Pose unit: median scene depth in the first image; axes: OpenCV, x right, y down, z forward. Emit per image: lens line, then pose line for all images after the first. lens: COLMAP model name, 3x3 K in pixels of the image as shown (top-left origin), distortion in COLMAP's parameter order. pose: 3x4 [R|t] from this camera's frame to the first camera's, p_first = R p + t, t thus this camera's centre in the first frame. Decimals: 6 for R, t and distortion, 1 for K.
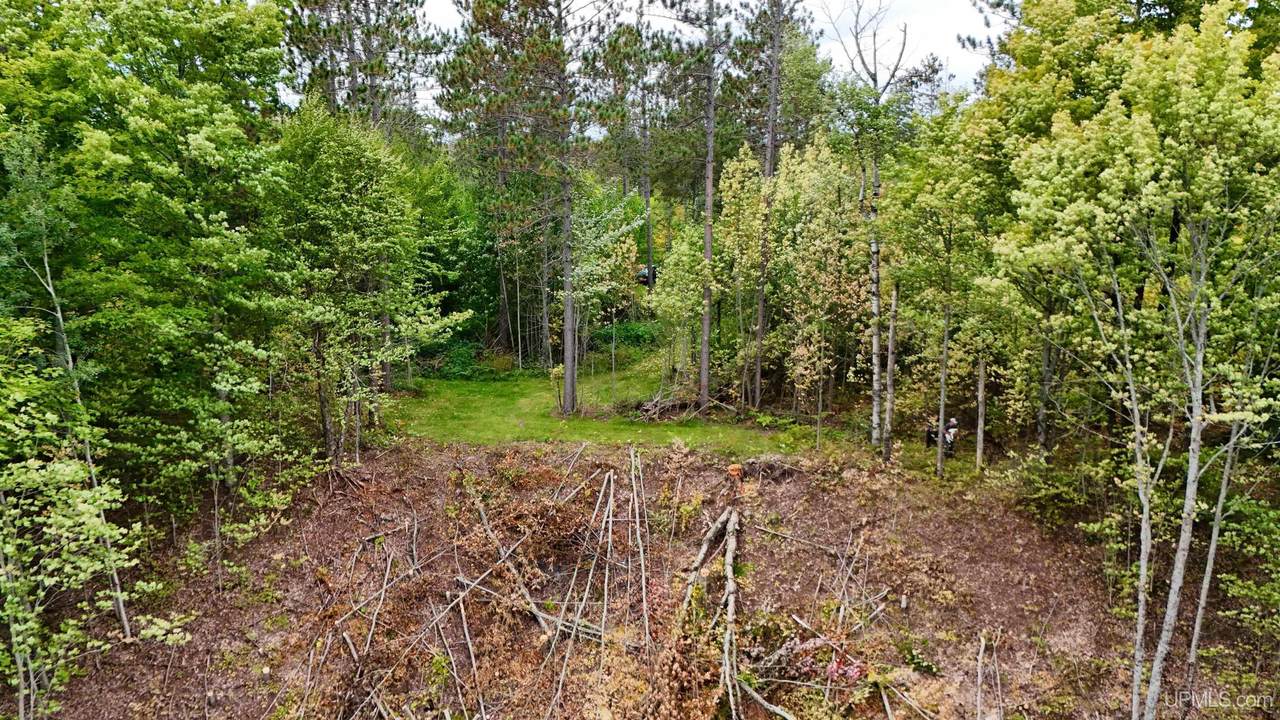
lens RADIAL K [[877.5, 0, 640.0], [0, 877.5, 360.0], [0, 0, 1]] dist [0.003452, -0.000907]
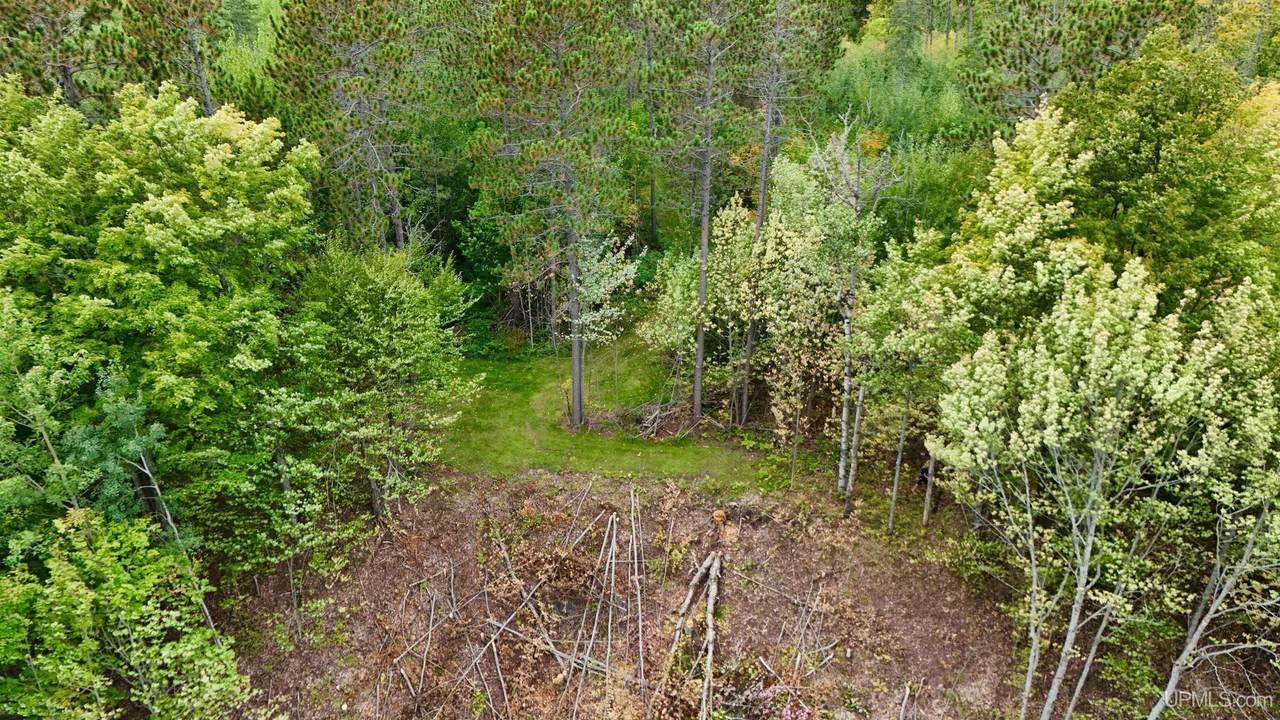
lens RADIAL K [[877.5, 0, 640.0], [0, 877.5, 360.0], [0, 0, 1]] dist [0.003452, -0.000907]
pose [[0.999917, -0.000058, -0.012864, 0.019513], [0.003174, 0.970194, 0.242308, -0.403680], [0.012466, -0.242329, 0.970114, -0.103632]]
